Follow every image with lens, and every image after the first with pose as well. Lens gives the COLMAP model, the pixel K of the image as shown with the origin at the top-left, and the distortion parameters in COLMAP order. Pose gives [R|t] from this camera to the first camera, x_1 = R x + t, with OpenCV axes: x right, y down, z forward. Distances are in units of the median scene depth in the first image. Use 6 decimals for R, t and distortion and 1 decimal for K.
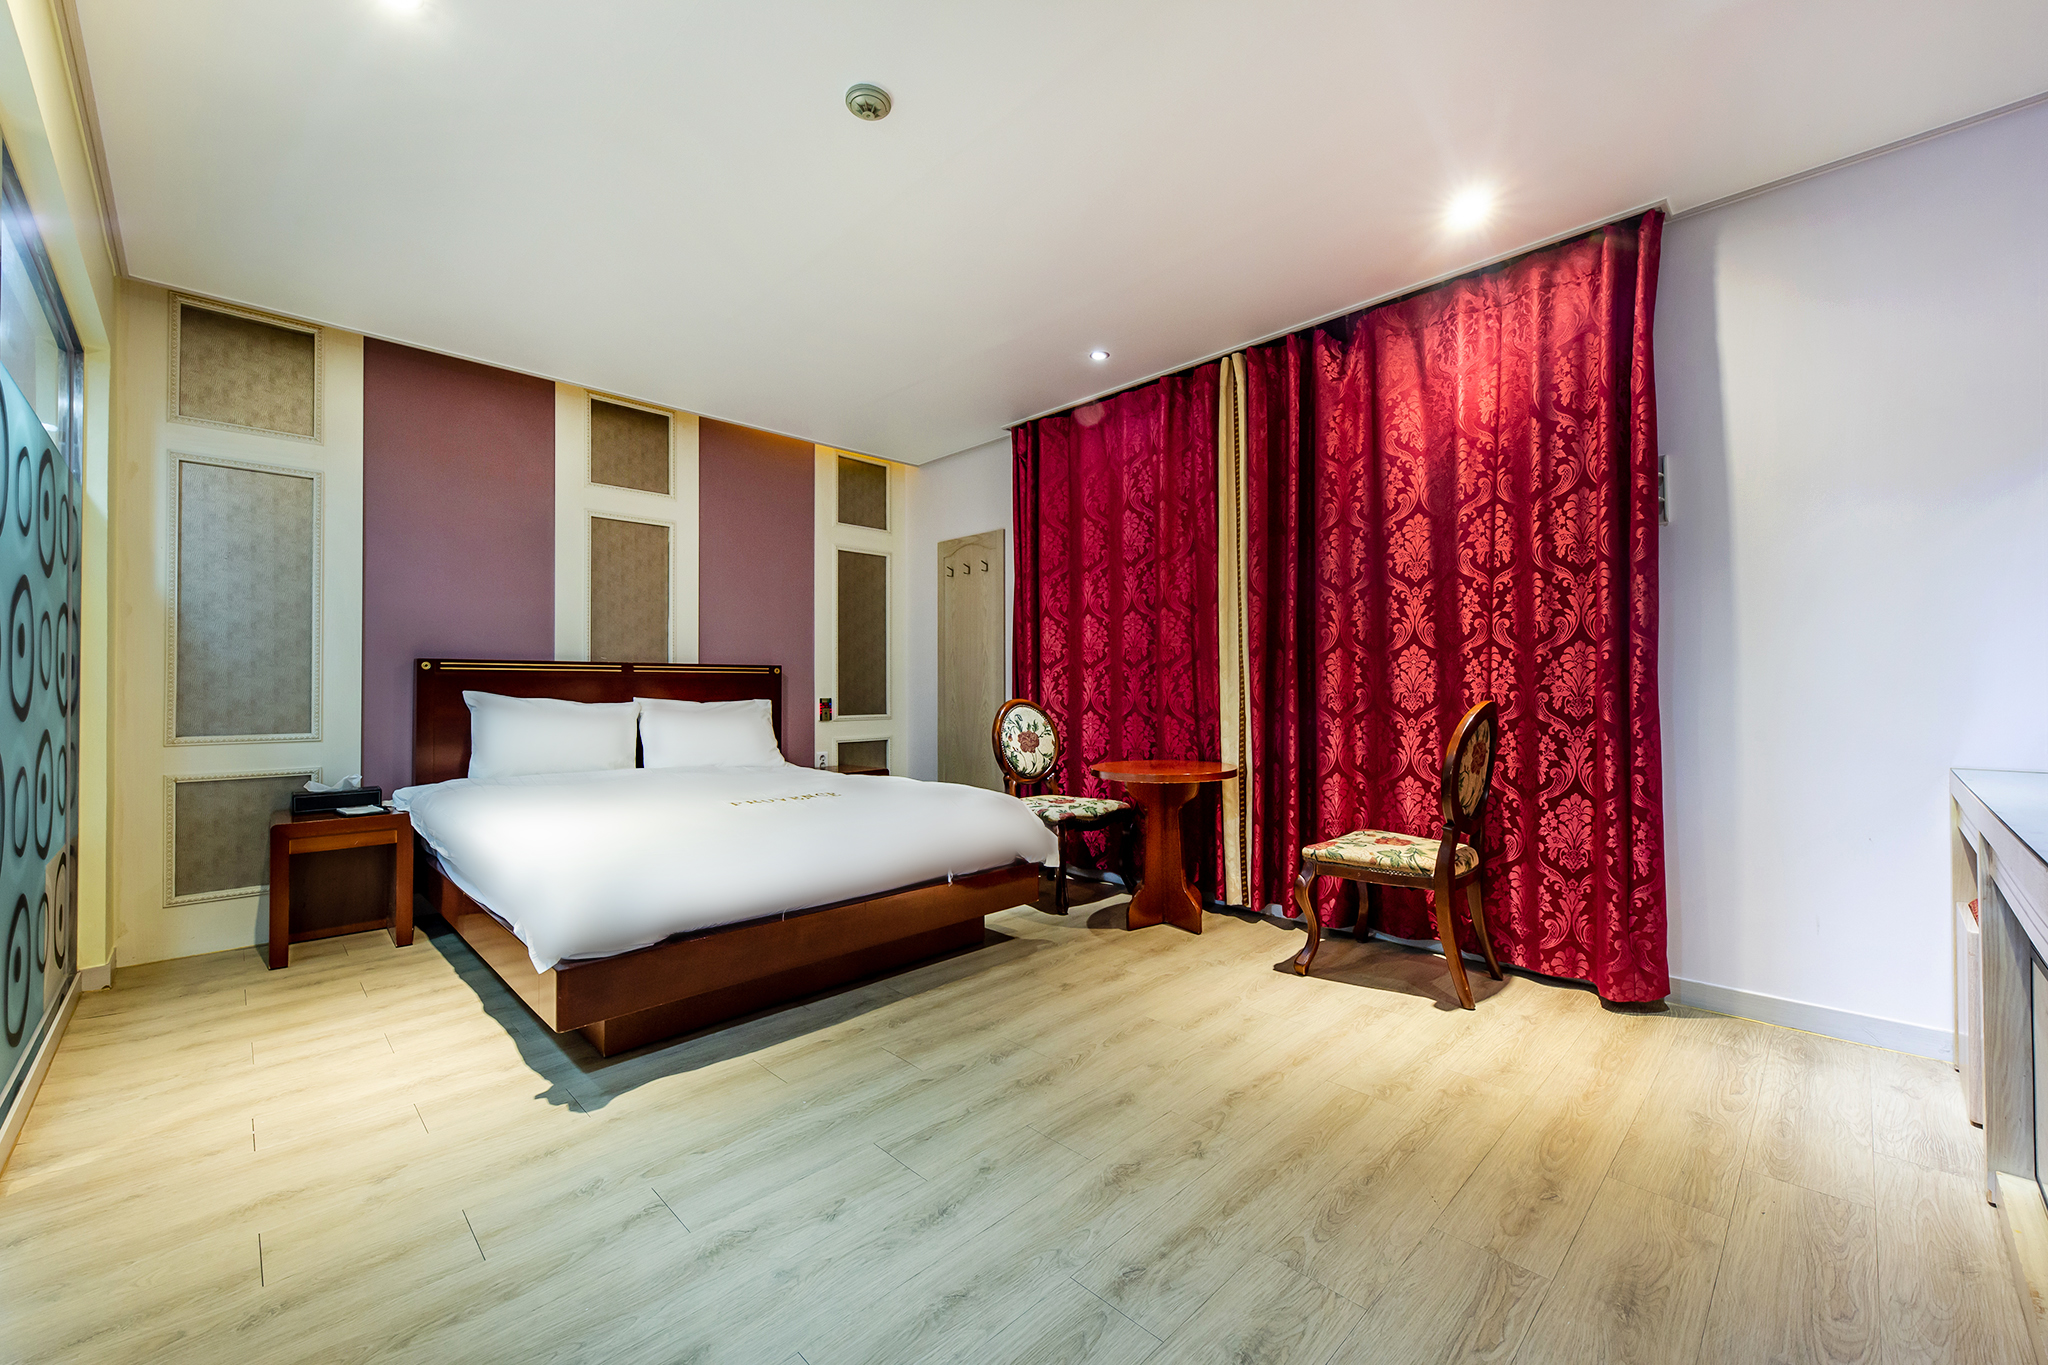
lens RADIAL K [[791.9, 0, 1024.0], [0, 791.9, 682.5], [0, 0, 1]] dist [0.014053, -0.000003]
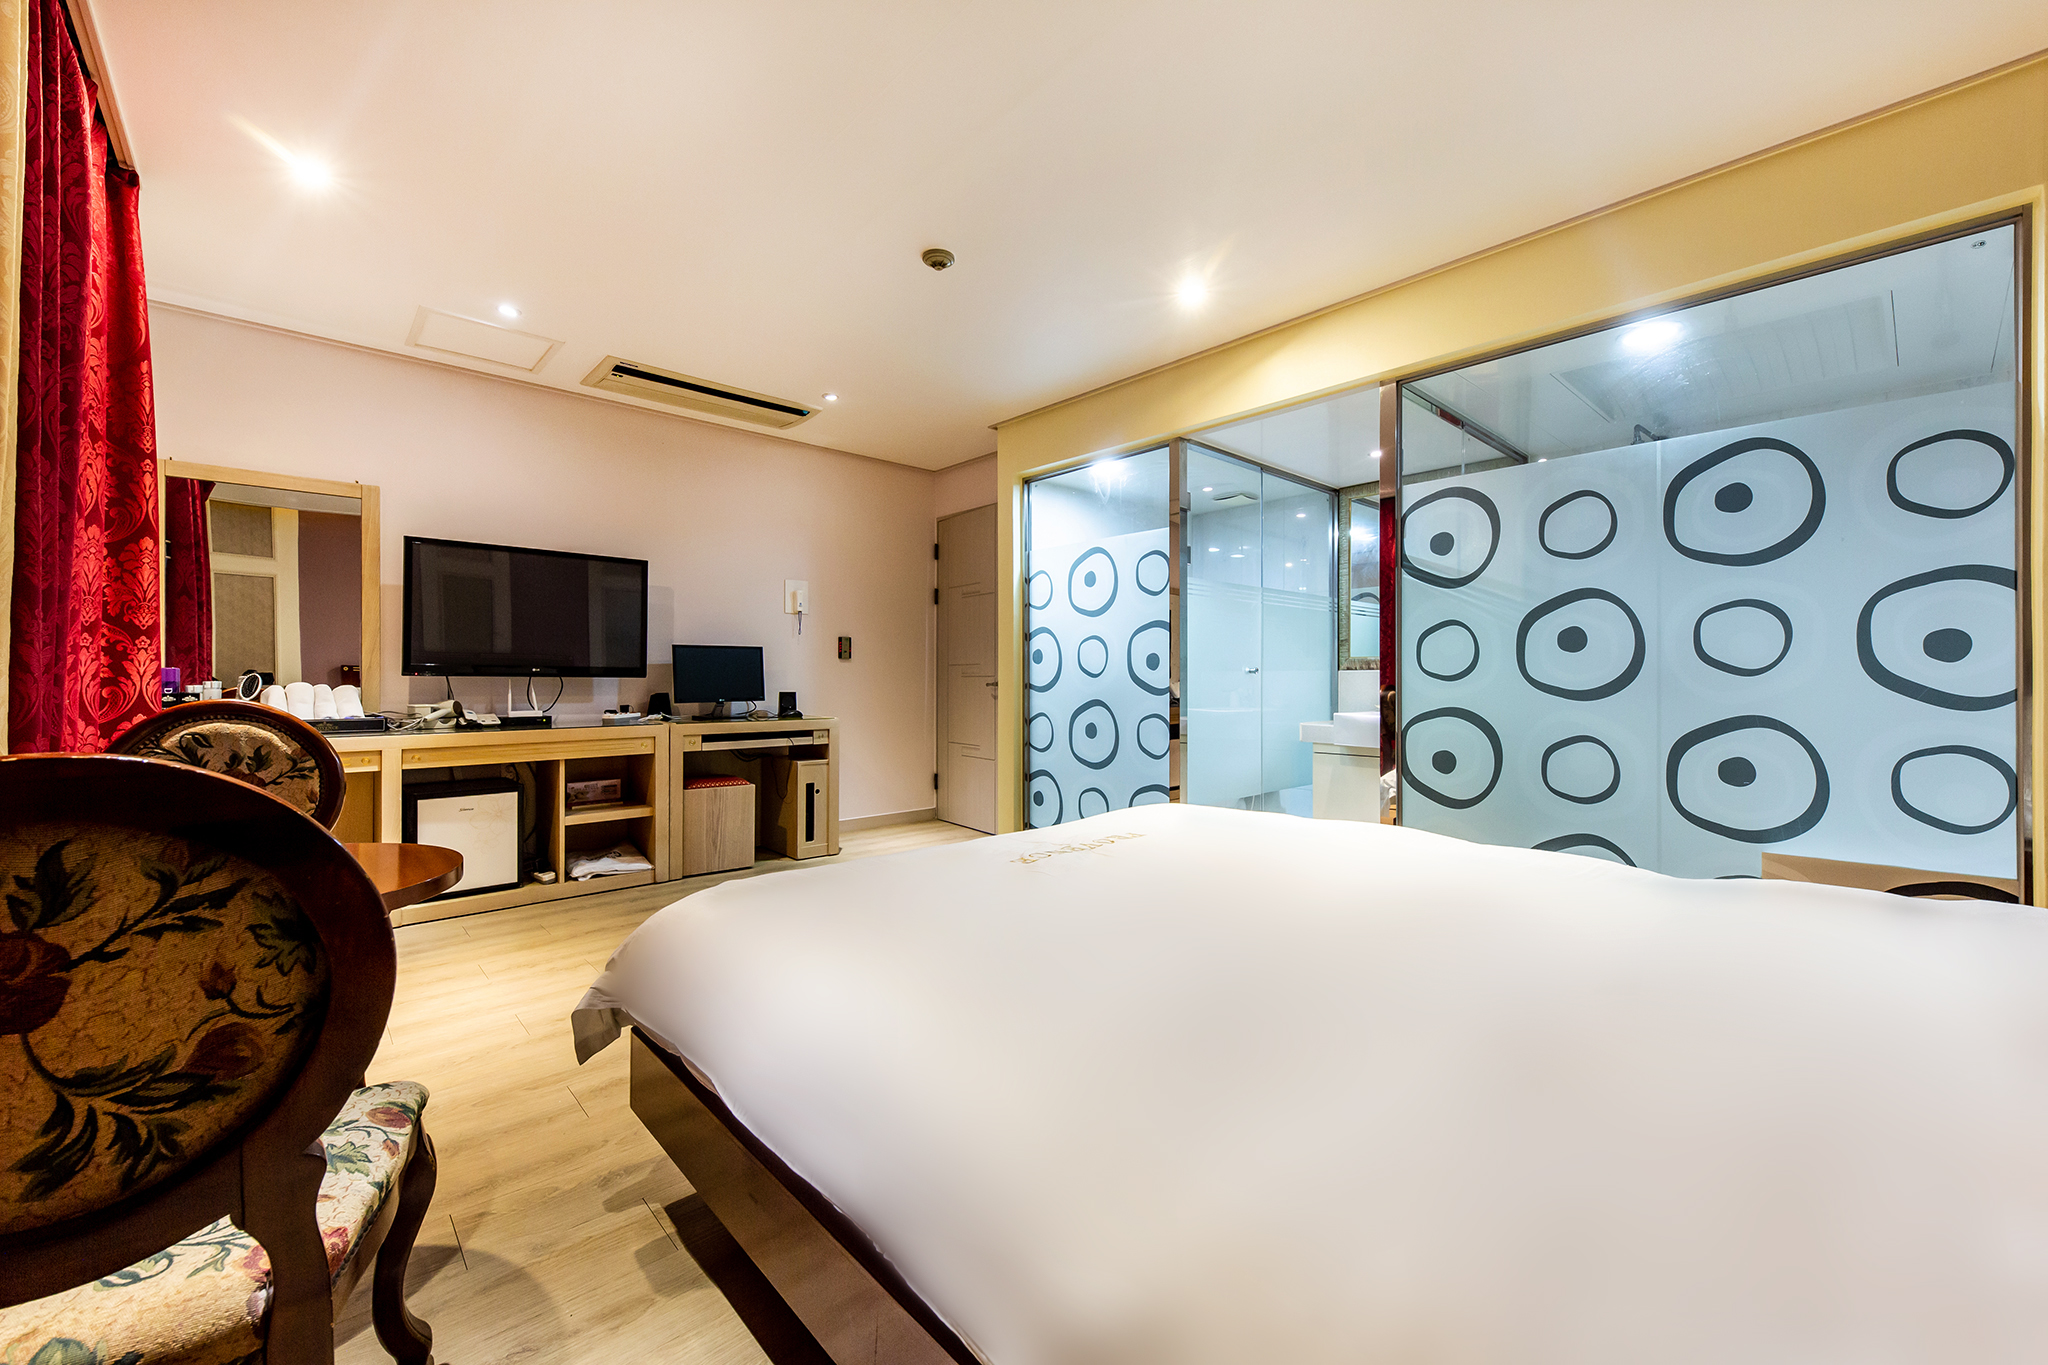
lens RADIAL K [[812.2, 0, 1029.2], [0, 812.2, 666.2], [0, 0, 1]] dist [0.007073, -0.000244]
pose [[-0.999428, 0.004929, 0.033449, -0.293593], [0.004330, 0.999829, -0.017956, 0.010320], [-0.033532, -0.017801, -0.999279, 1.786751]]
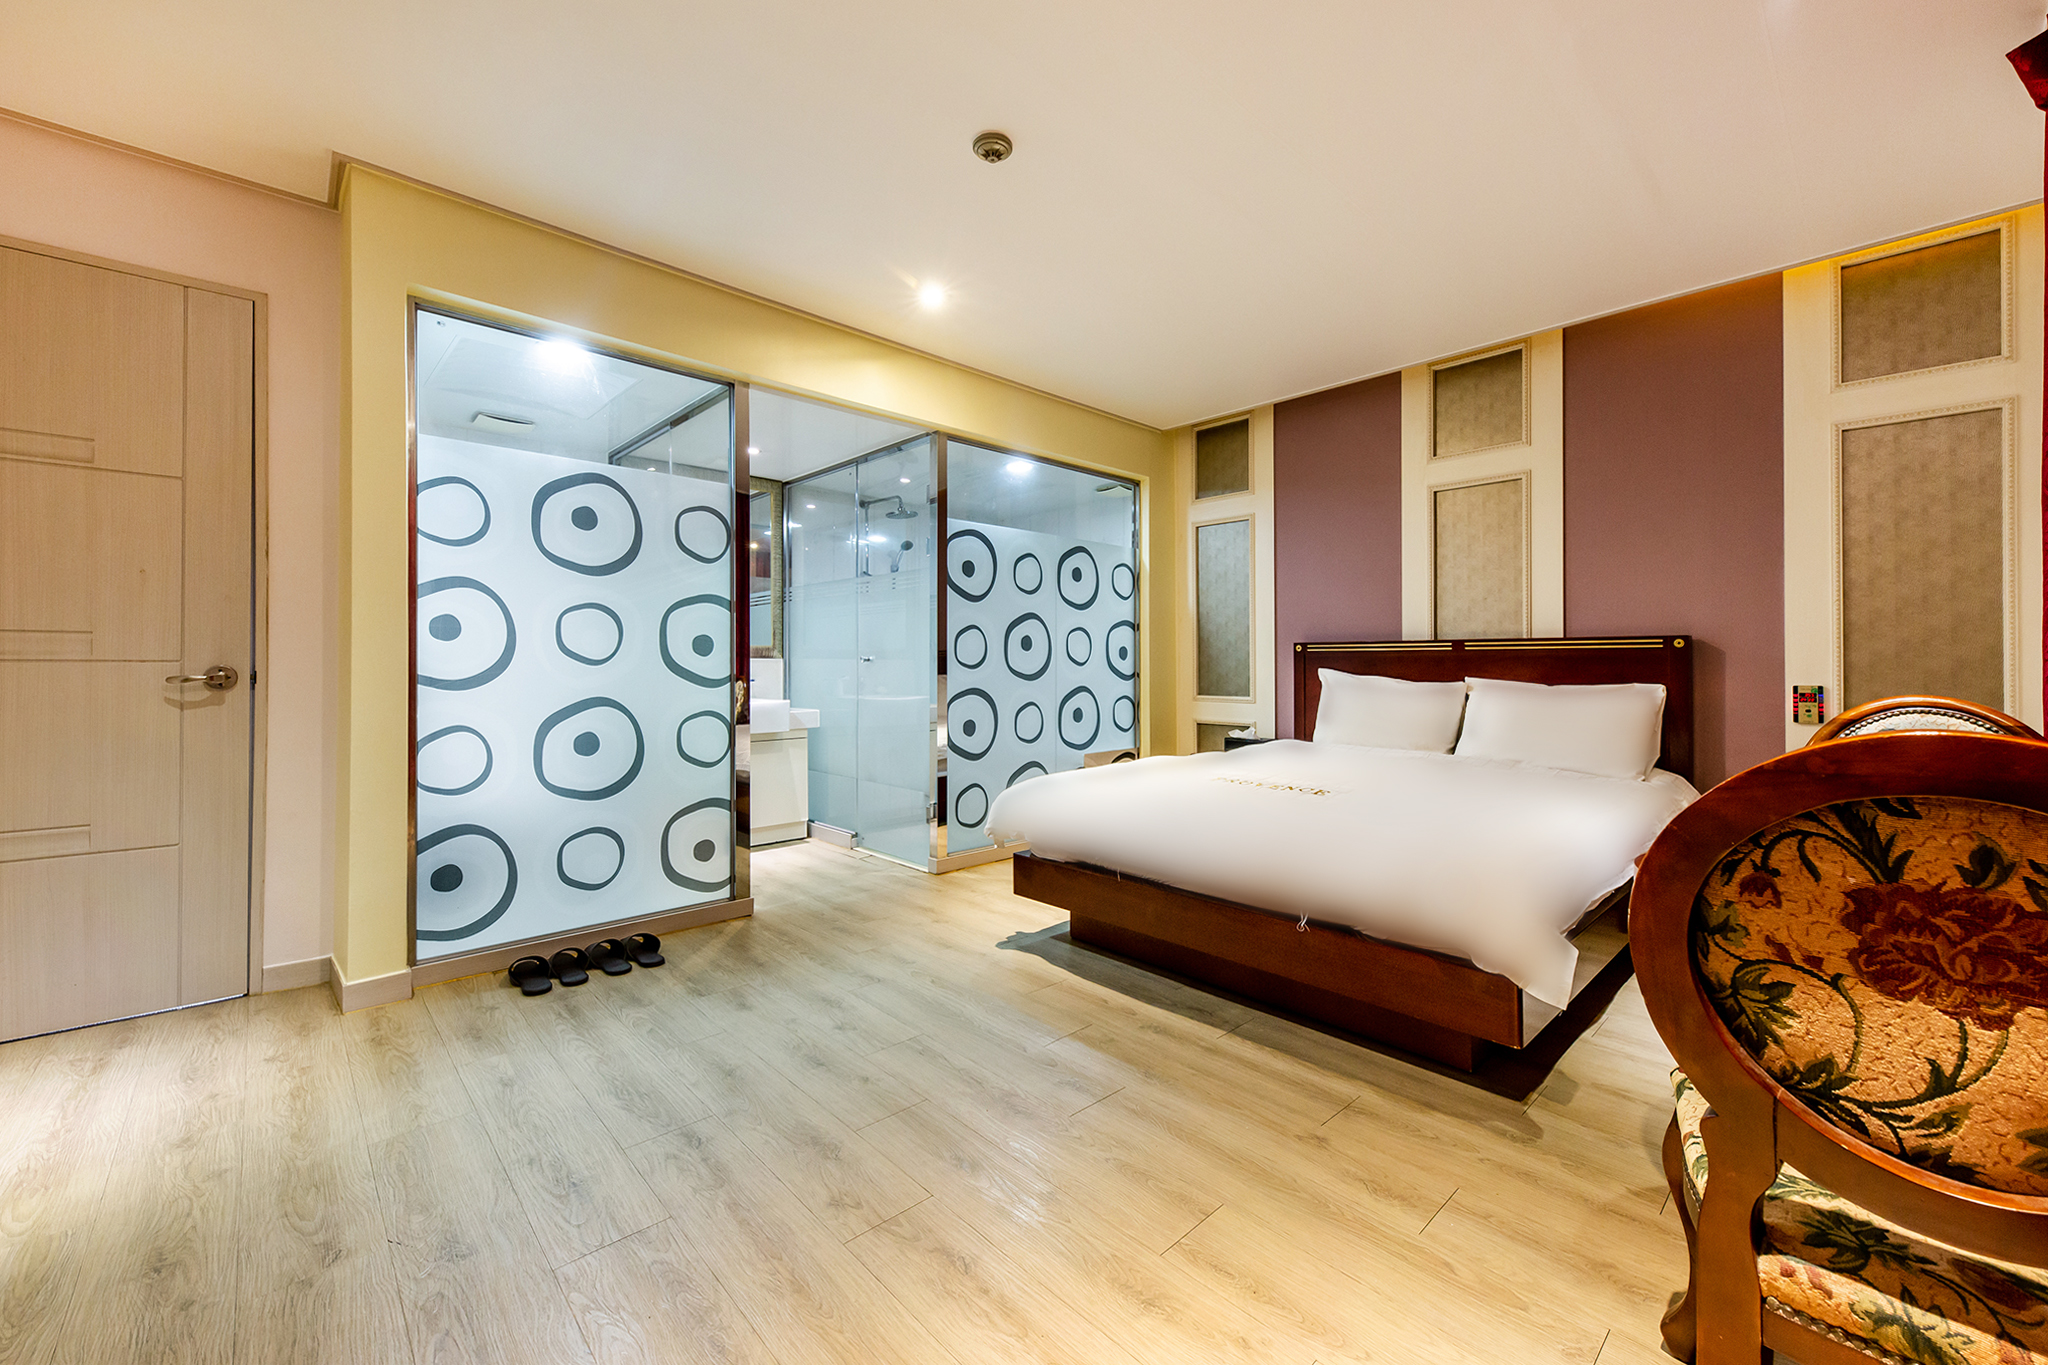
lens RADIAL K [[812.2, 0, 1029.2], [0, 812.2, 666.2], [0, 0, 1]] dist [0.007073, -0.000244]
pose [[-0.020026, 0.002286, -0.999797, 0.708485], [0.002635, 0.999994, 0.002233, 0.004721], [0.999796, -0.002590, -0.020032, 0.791670]]
